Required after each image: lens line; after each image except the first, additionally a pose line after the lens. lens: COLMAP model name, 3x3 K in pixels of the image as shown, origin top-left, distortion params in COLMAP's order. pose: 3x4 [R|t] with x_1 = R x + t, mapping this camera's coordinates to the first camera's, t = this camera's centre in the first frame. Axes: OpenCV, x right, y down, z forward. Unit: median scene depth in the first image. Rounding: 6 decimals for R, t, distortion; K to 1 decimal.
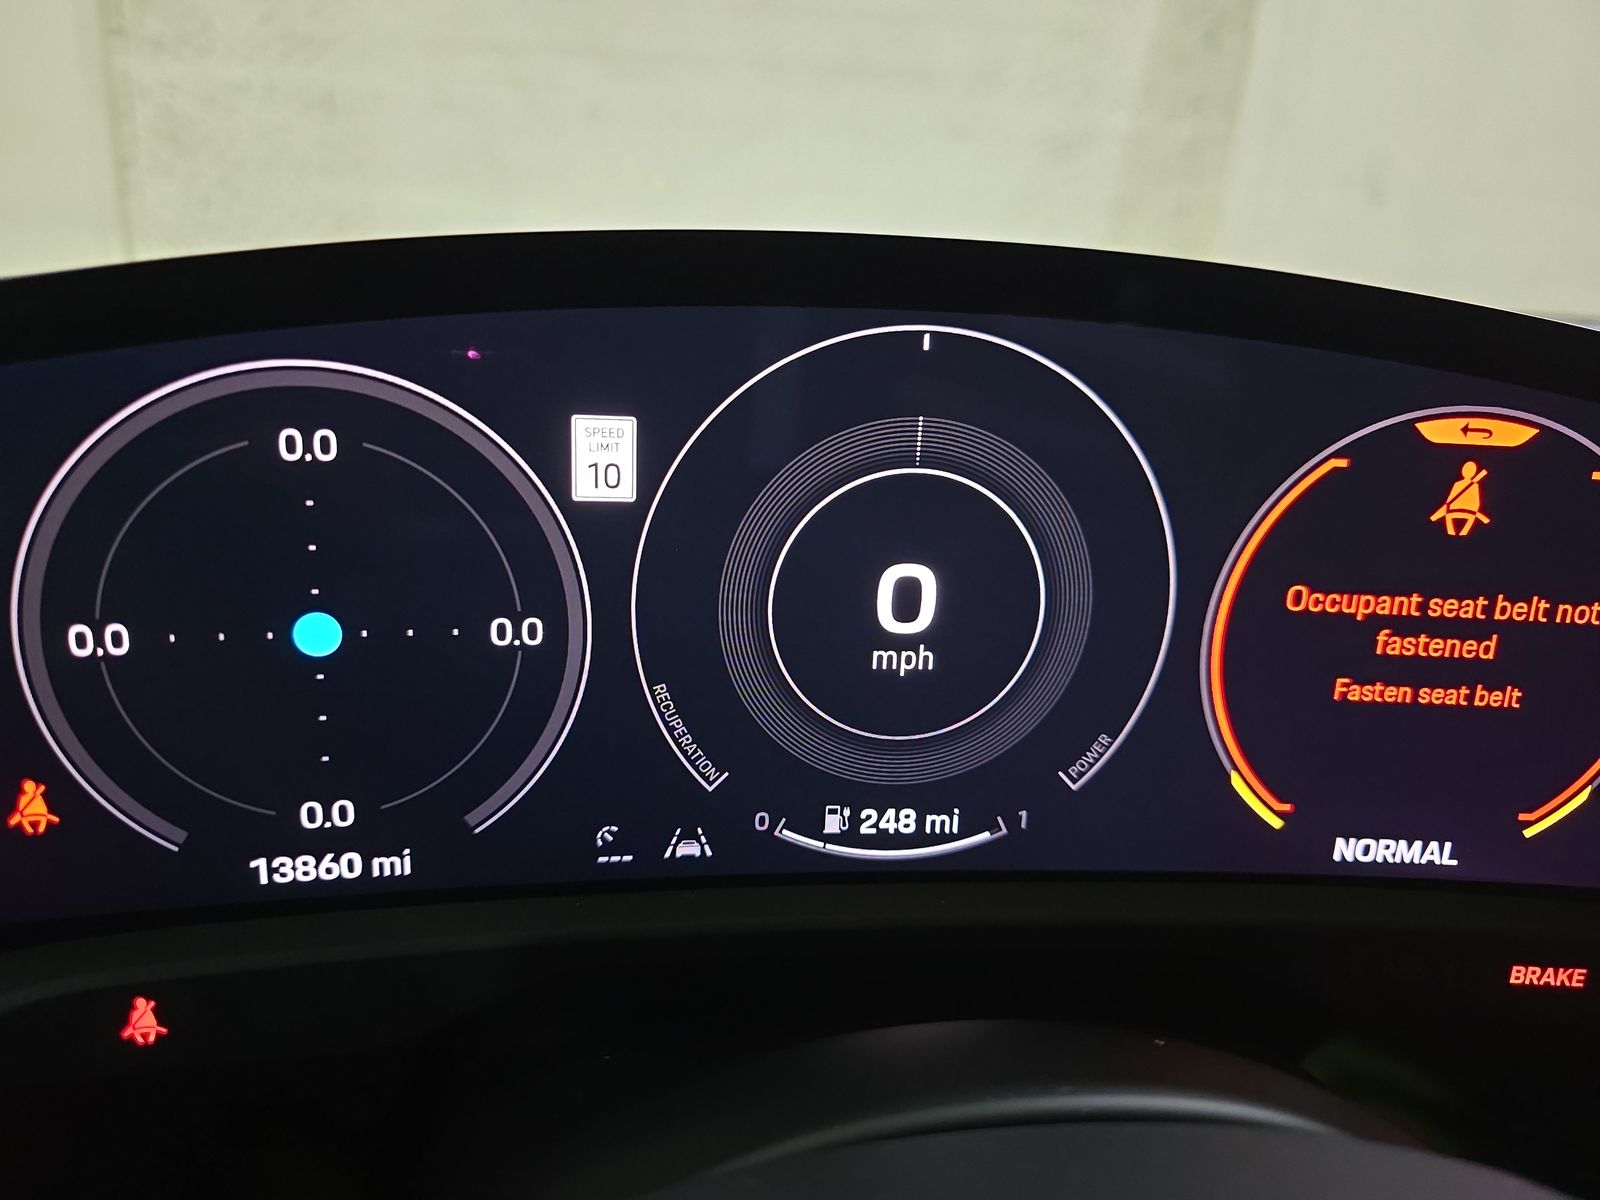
lens RADIAL K [[1096.2, 0, 786.5], [0, 1096.2, 599.2], [0, 0, 1]] dist [0.021383, -0.022411]
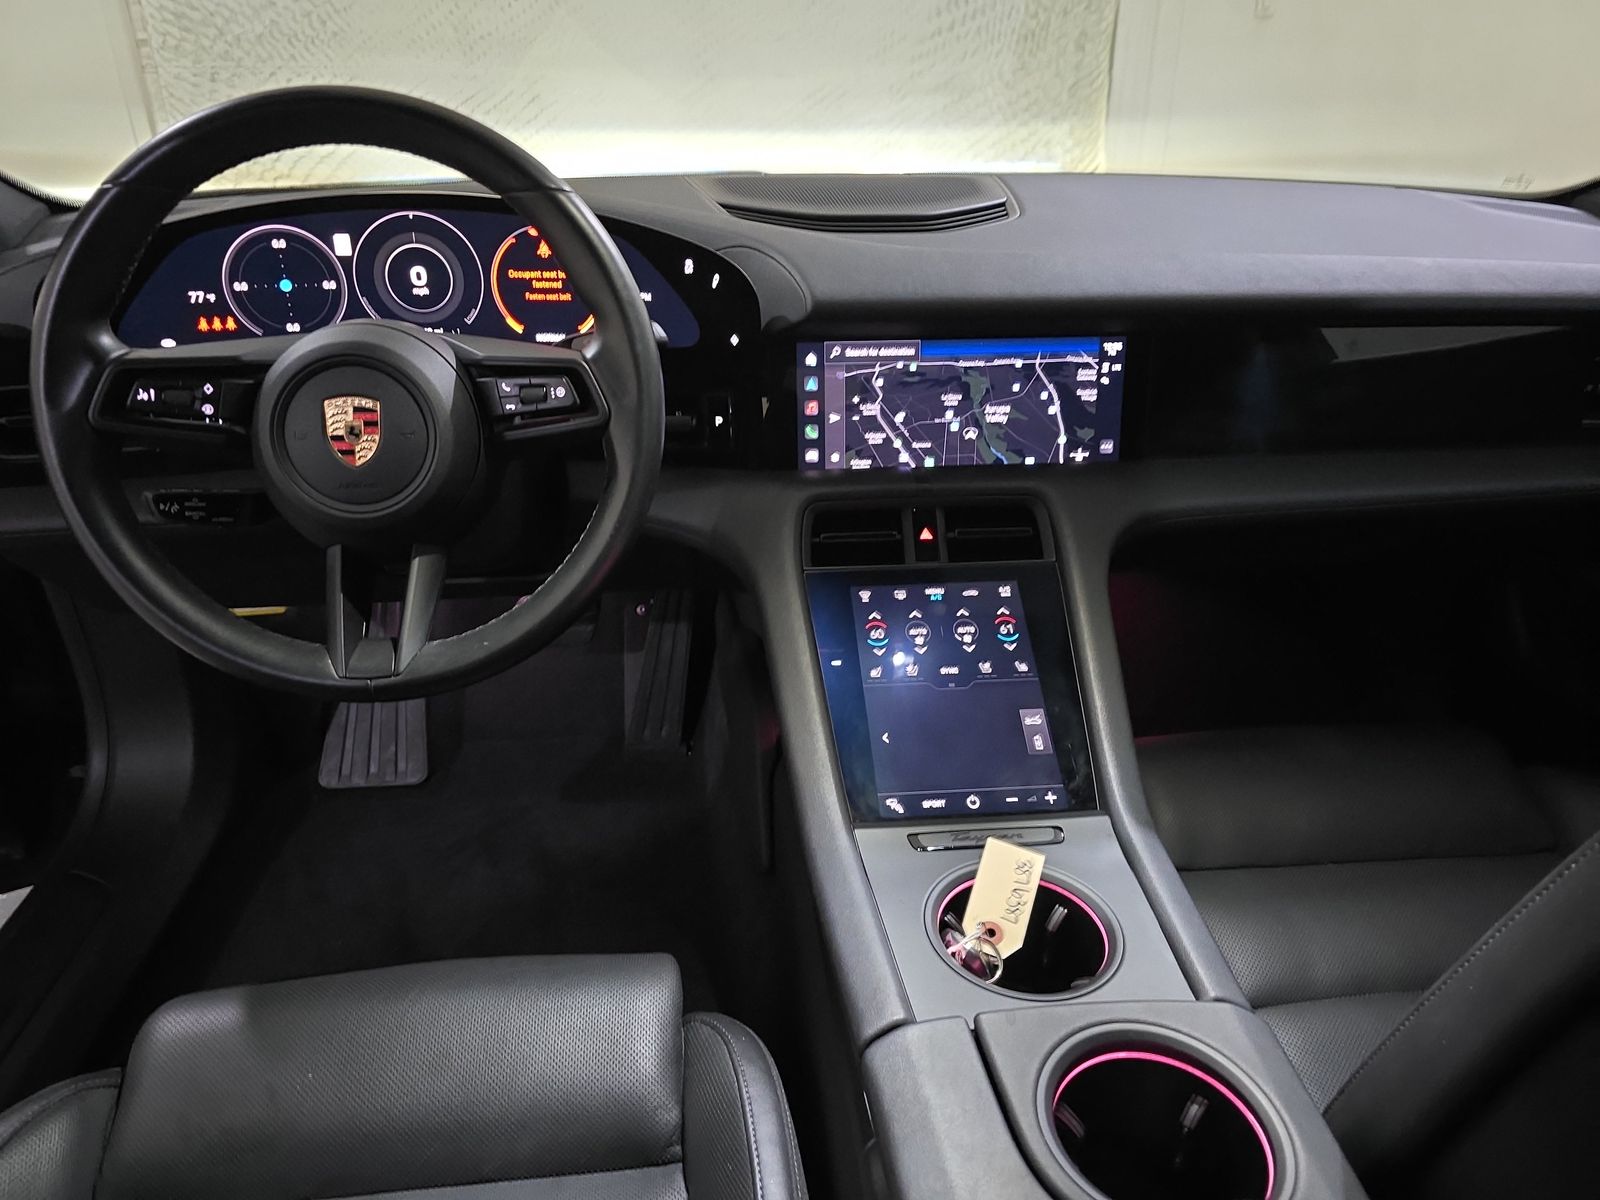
lens RADIAL K [[1096.2, 0, 813.0], [0, 1096.2, 607.5], [0, 0, 1]] dist [0.021383, -0.022411]
pose [[0.999202, -0.033674, -0.021480, 1.729845], [0.036448, 0.988681, 0.145538, 0.725014], [0.016336, -0.146205, 0.989119, -3.515833]]
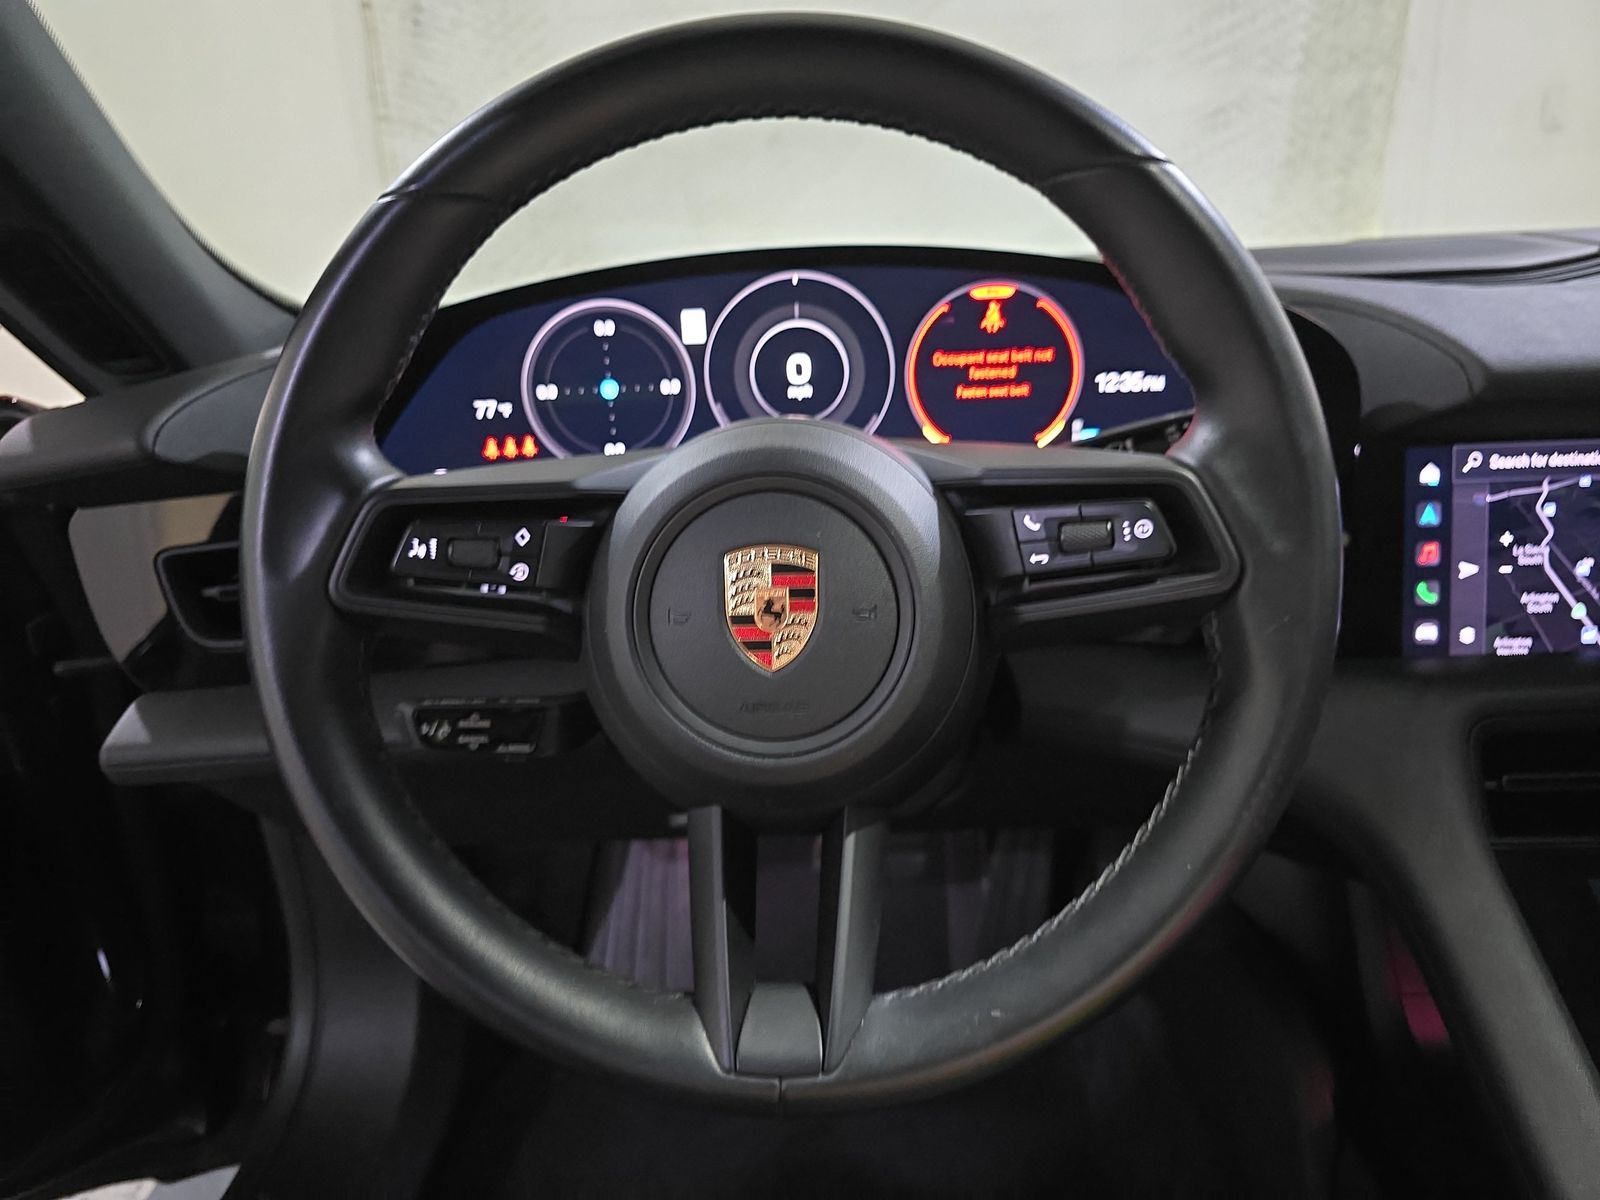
lens RADIAL K [[1096.2, 0, 800.5], [0, 1096.2, 599.4], [0, 0, 1]] dist [0.021383, -0.022411]
pose [[0.982370, -0.046546, -0.181058, 0.608659], [0.045956, 0.998916, -0.007453, 0.629129], [0.181209, -0.000999, 0.983444, -1.855168]]
